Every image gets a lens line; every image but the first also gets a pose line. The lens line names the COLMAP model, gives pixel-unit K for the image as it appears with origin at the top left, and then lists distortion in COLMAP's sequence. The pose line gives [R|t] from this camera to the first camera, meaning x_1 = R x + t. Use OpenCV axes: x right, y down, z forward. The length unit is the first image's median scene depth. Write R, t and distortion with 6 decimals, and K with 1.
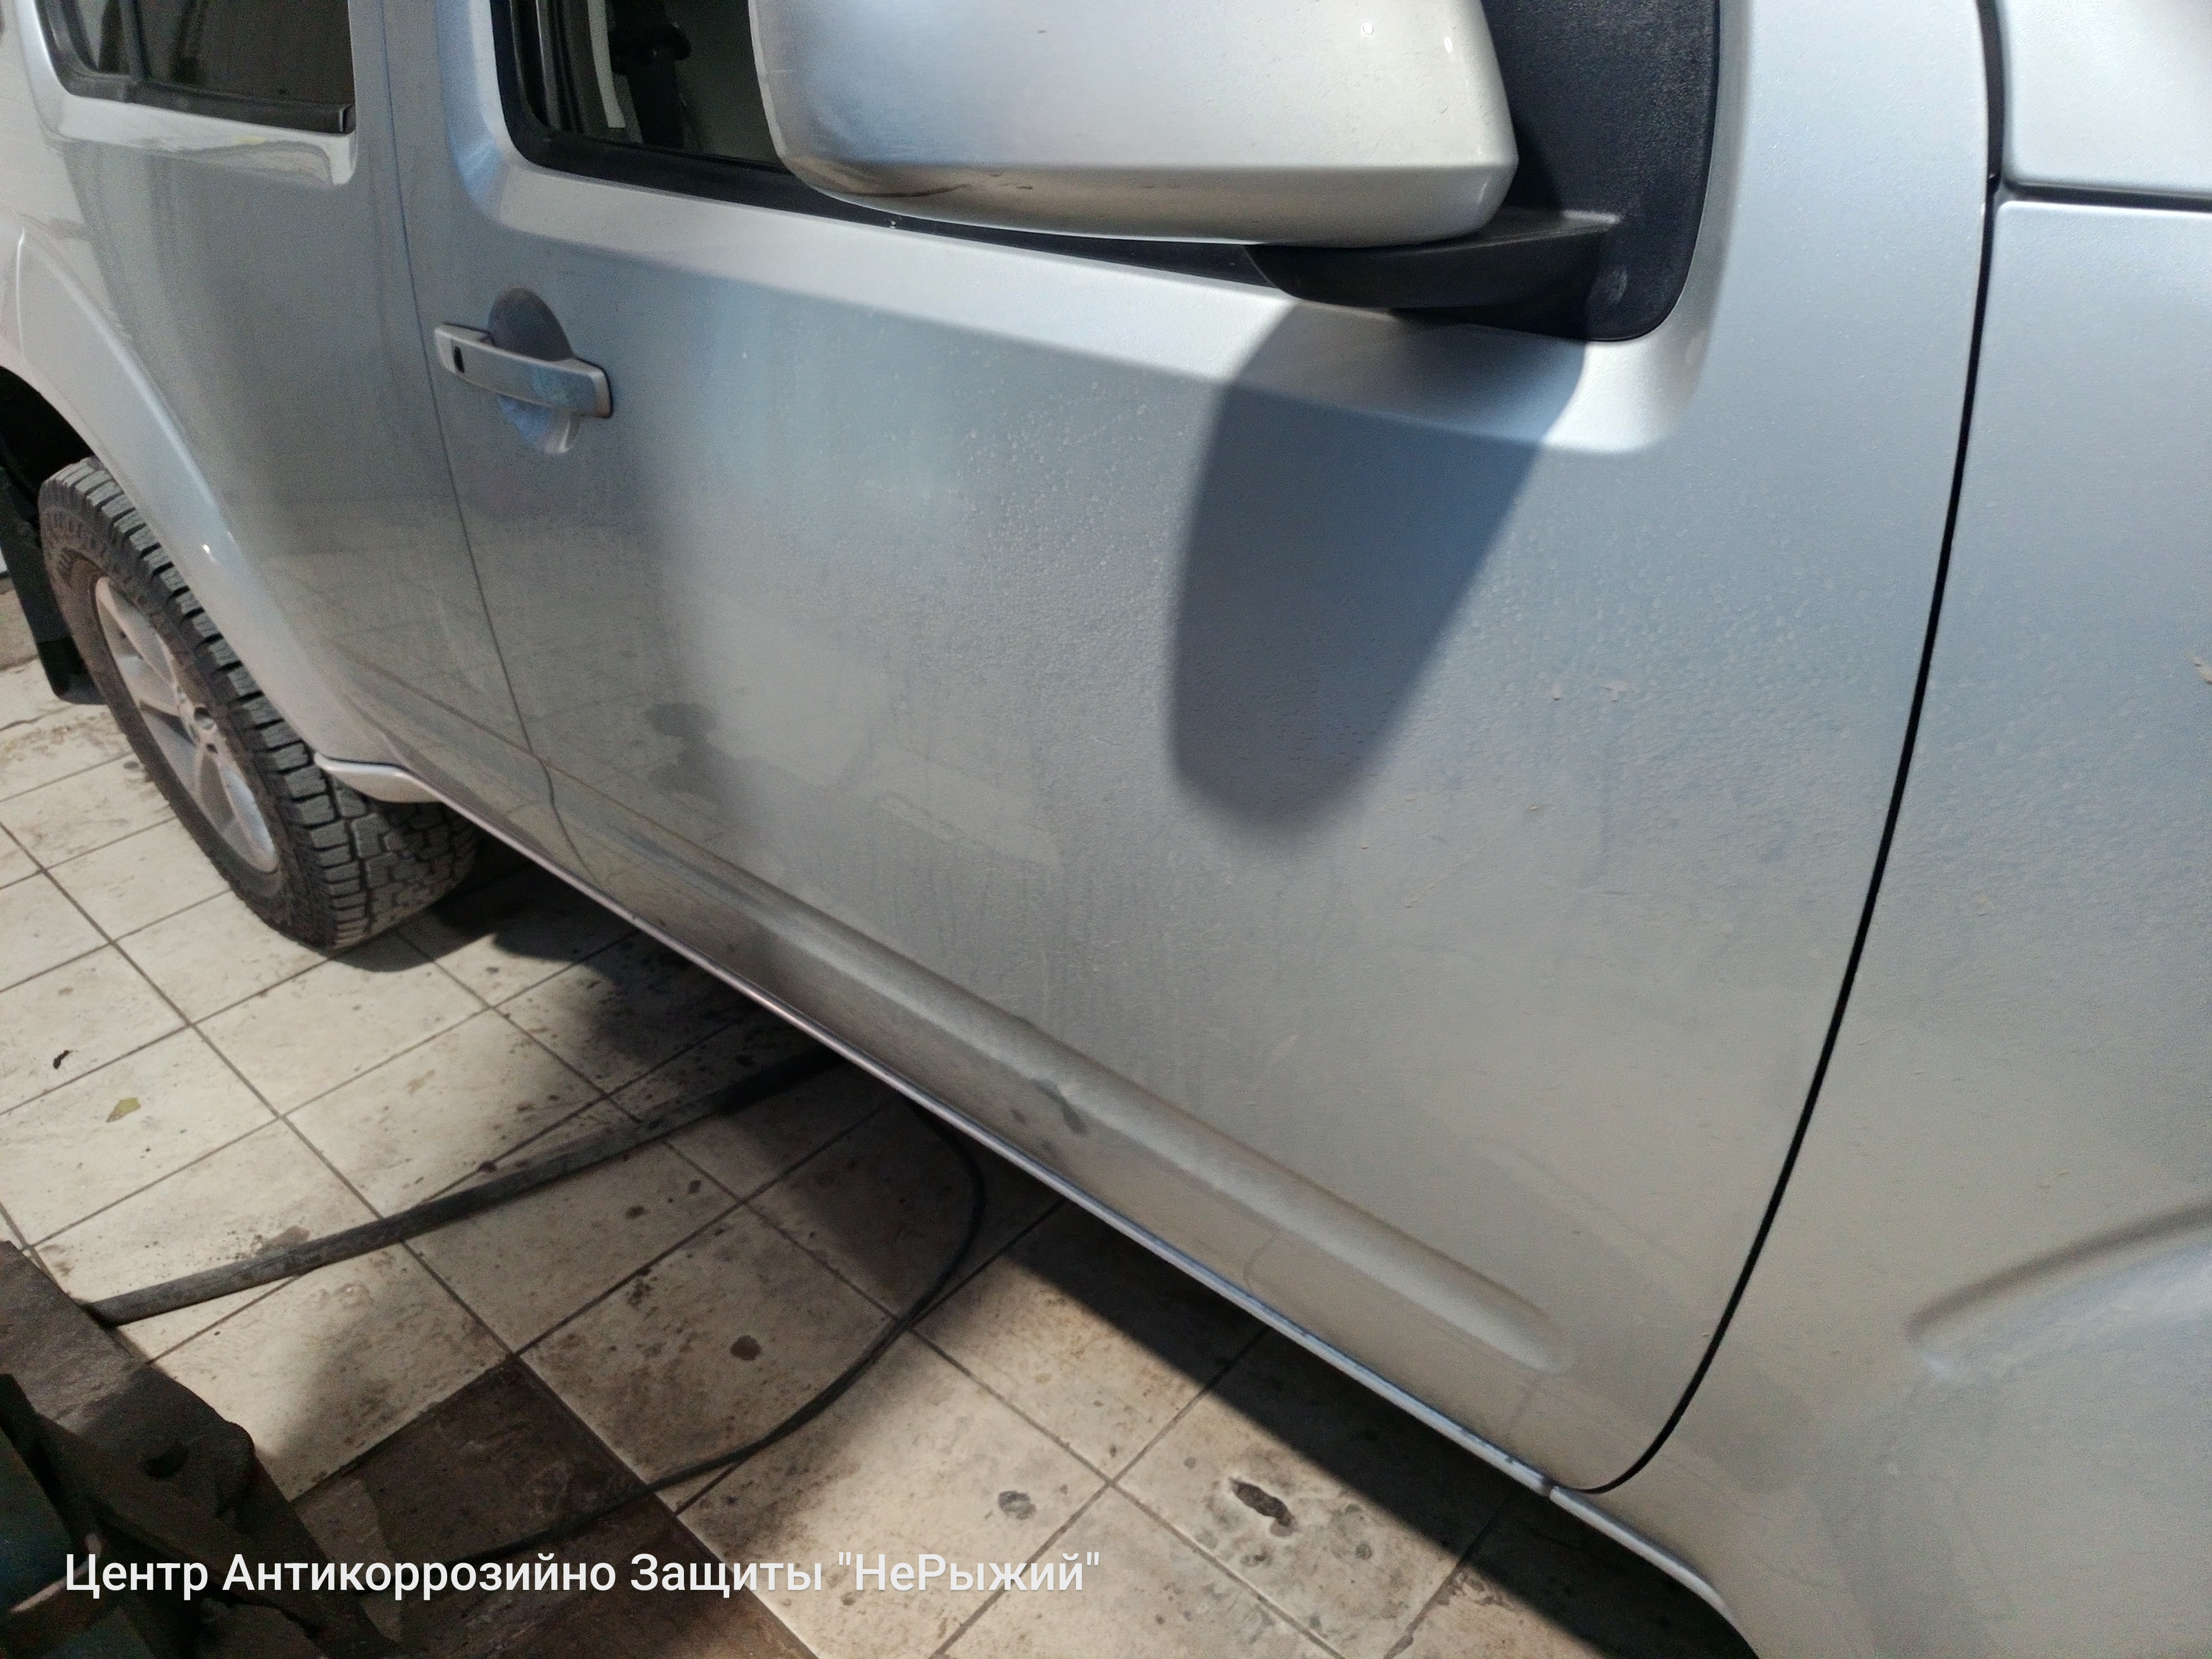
lens RADIAL K [[1570.9, 0, 1105.7], [0, 1570.9, 830.7], [0, 0, 1]] dist [0.025139, -0.017569]
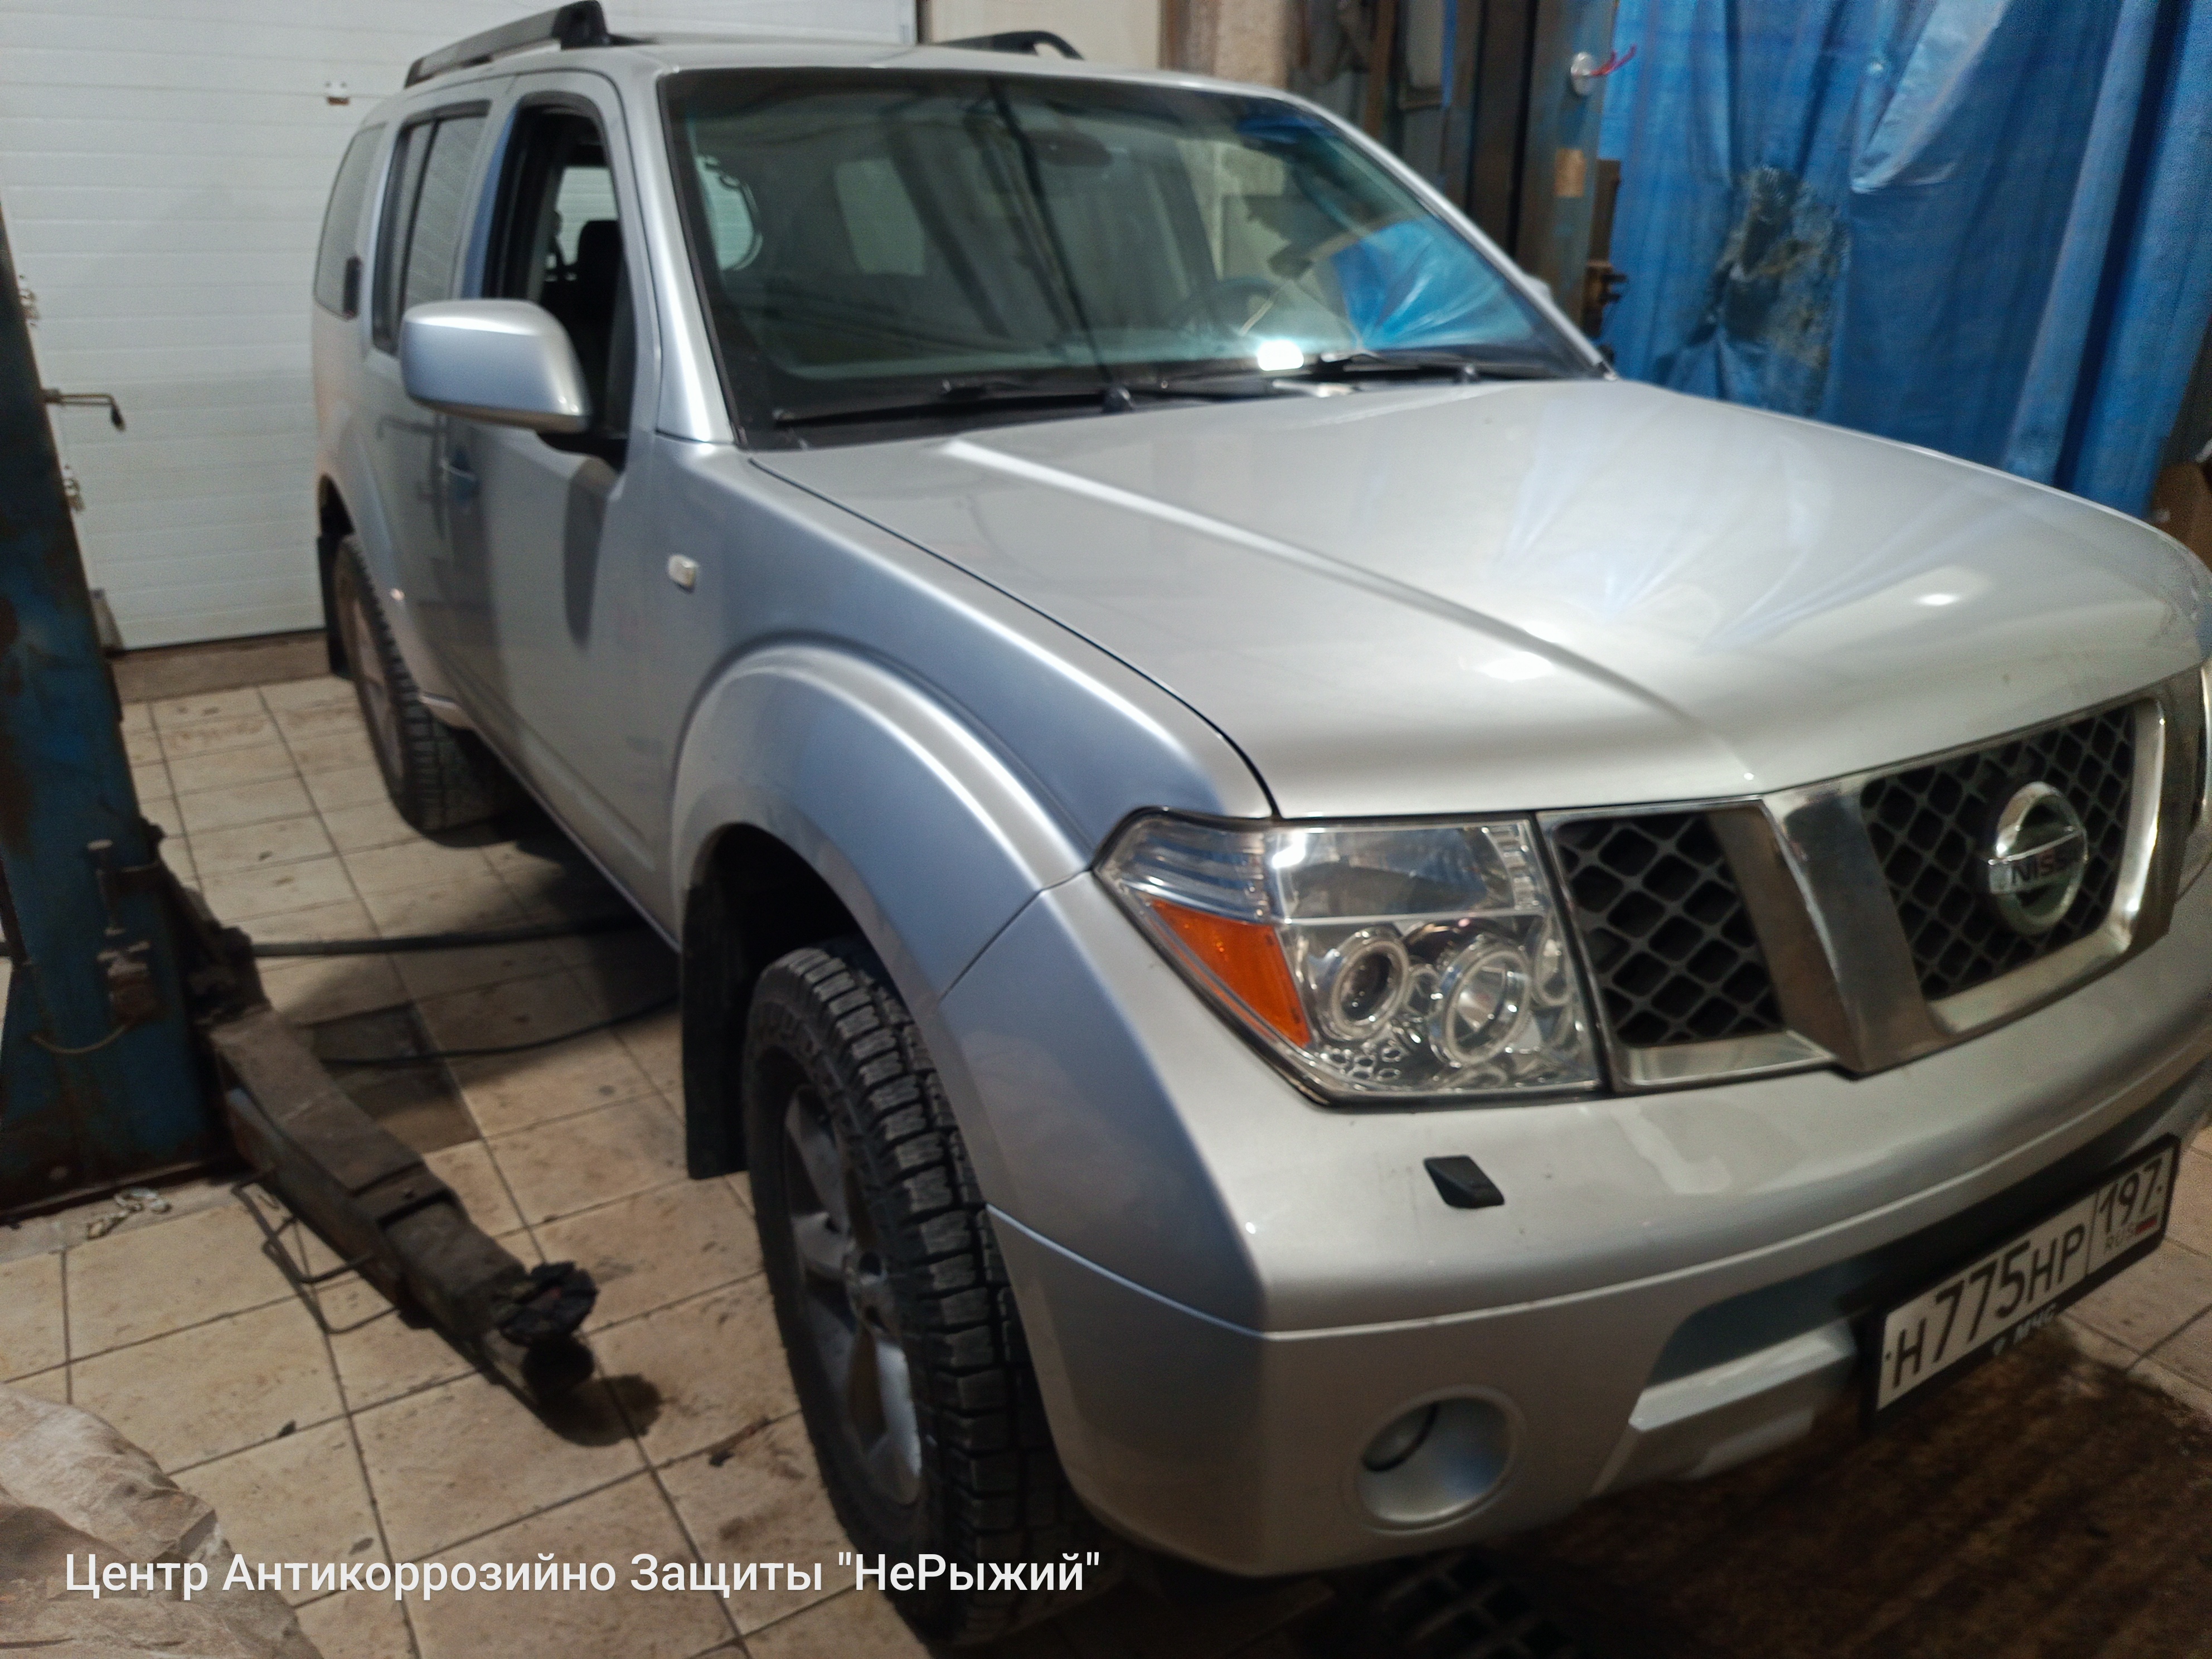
lens RADIAL K [[1570.9, 0, 1098.0], [0, 1570.9, 843.2], [0, 0, 1]] dist [0.025139, -0.017569]
pose [[0.965521, 0.159589, -0.205673, 0.676784], [-0.192107, 0.969965, -0.149205, 0.248350], [0.175684, 0.183572, 0.967180, -0.610216]]
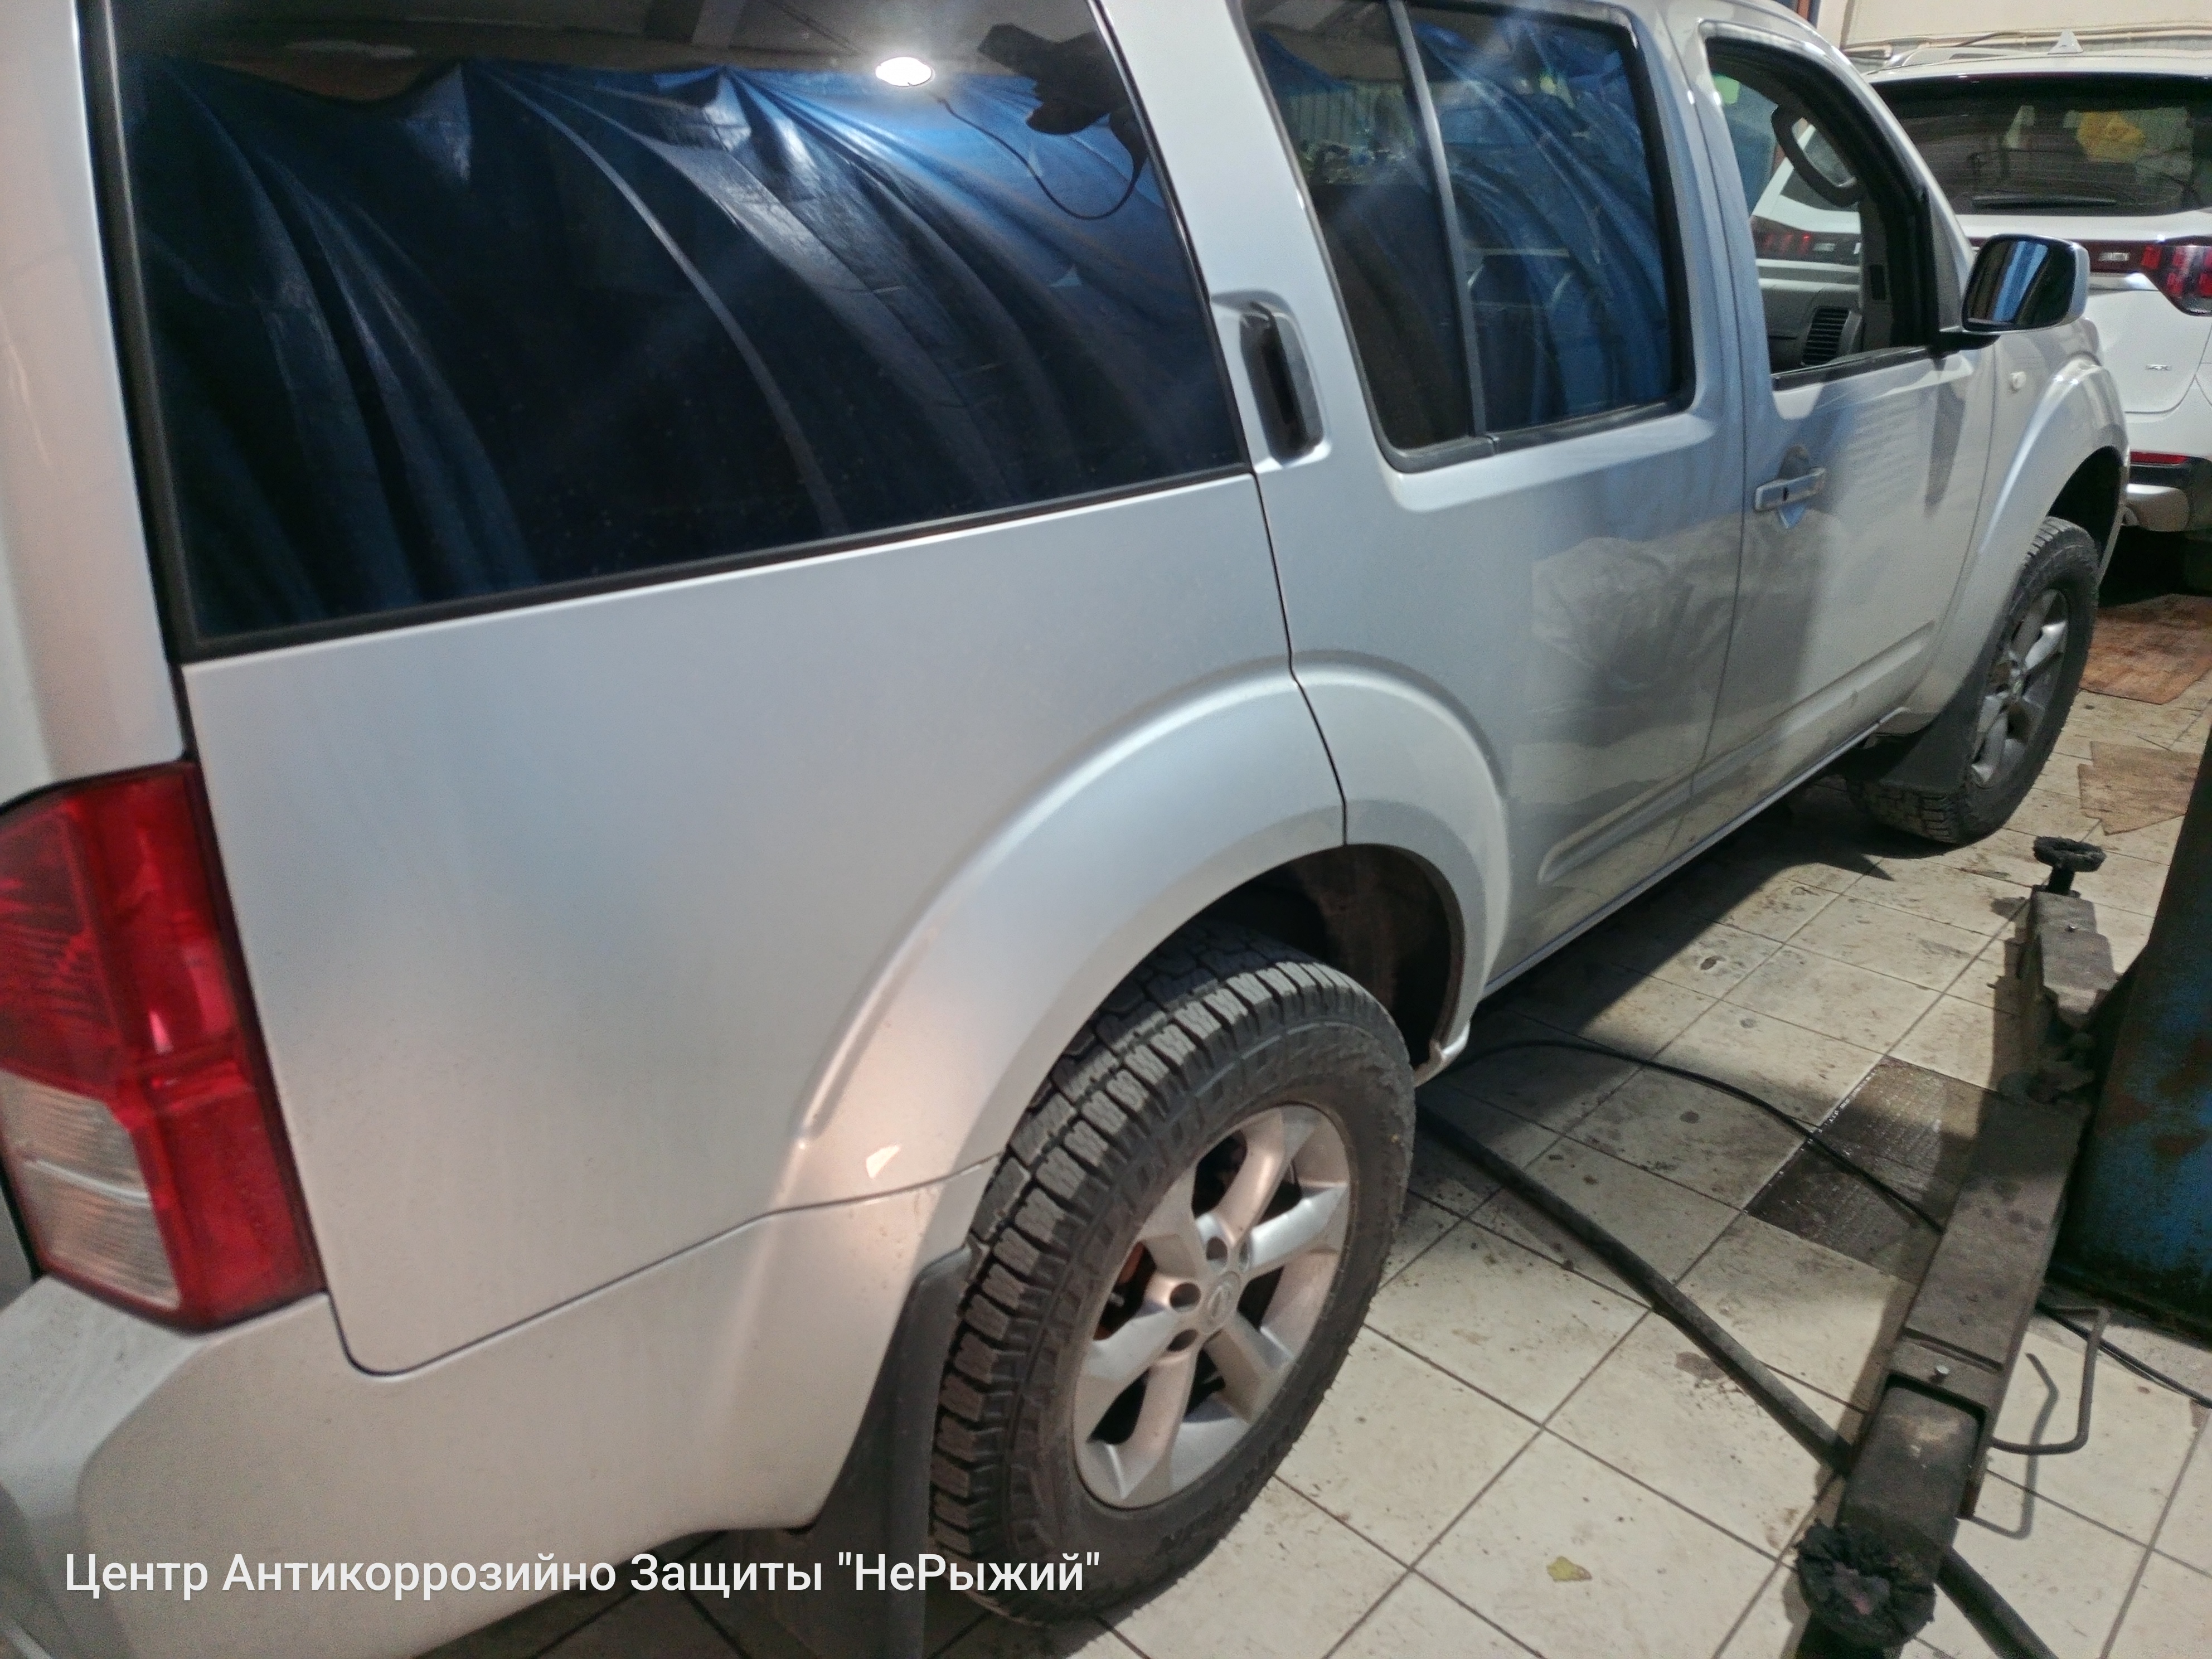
lens RADIAL K [[1570.9, 0, 1094.4], [0, 1570.9, 827.4], [0, 0, 1]] dist [0.025139, -0.017569]
pose [[0.010266, -0.340975, 0.940016, -1.443109], [0.515212, 0.807484, 0.287274, -0.590389], [-0.857002, 0.481358, 0.183964, 0.970260]]
